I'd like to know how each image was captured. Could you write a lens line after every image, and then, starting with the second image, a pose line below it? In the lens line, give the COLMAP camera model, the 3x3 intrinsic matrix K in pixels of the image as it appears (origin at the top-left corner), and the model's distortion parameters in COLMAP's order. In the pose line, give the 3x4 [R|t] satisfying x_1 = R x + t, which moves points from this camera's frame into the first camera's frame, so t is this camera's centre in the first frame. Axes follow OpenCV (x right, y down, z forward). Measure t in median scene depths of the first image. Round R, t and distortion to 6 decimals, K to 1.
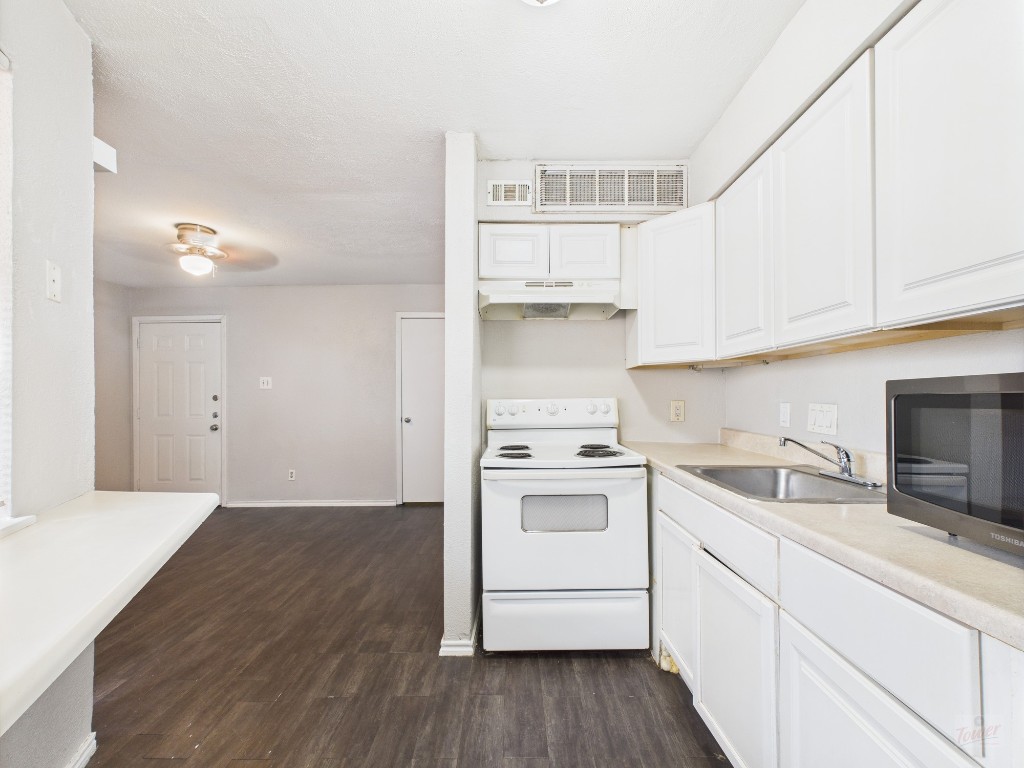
lens RADIAL K [[447.8, 0, 511.3], [0, 447.8, 392.6], [0, 0, 1]] dist [0.001142, -0.000252]
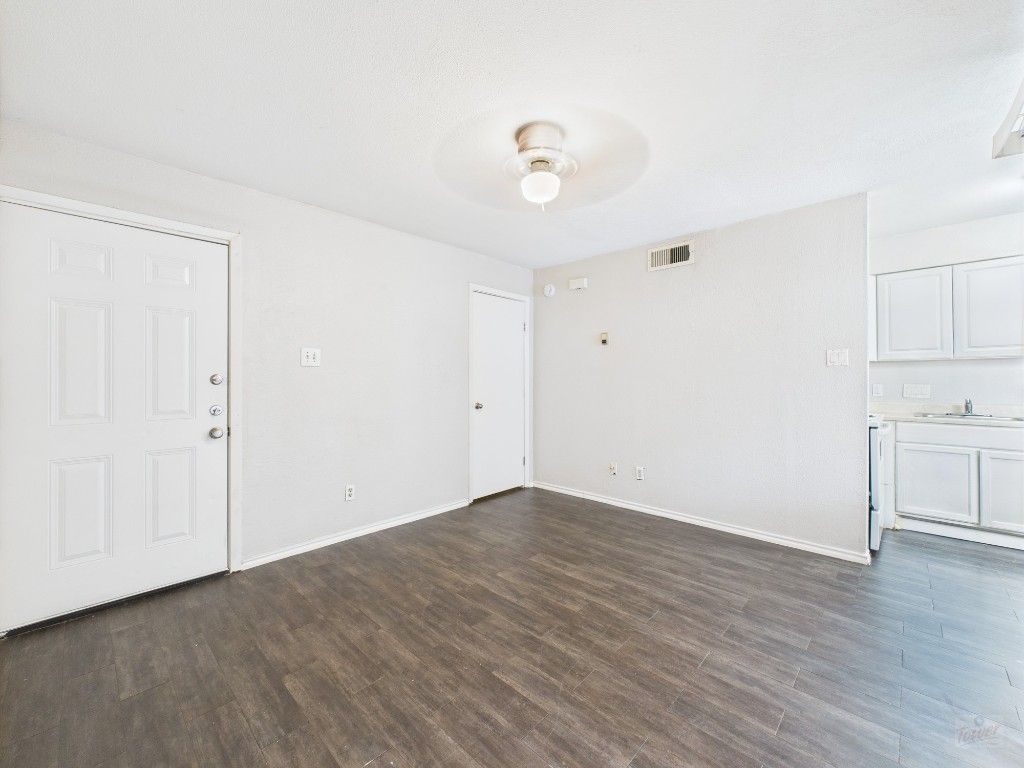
lens RADIAL K [[412.9, 0, 509.4], [0, 412.9, 382.5], [0, 0, 1]] dist [0.001334, -0.000546]
pose [[0.694055, 0.001830, 0.719920, -1.786314], [-0.009317, 0.999936, 0.006441, 0.020004], [-0.719862, -0.011178, 0.694027, 0.883185]]
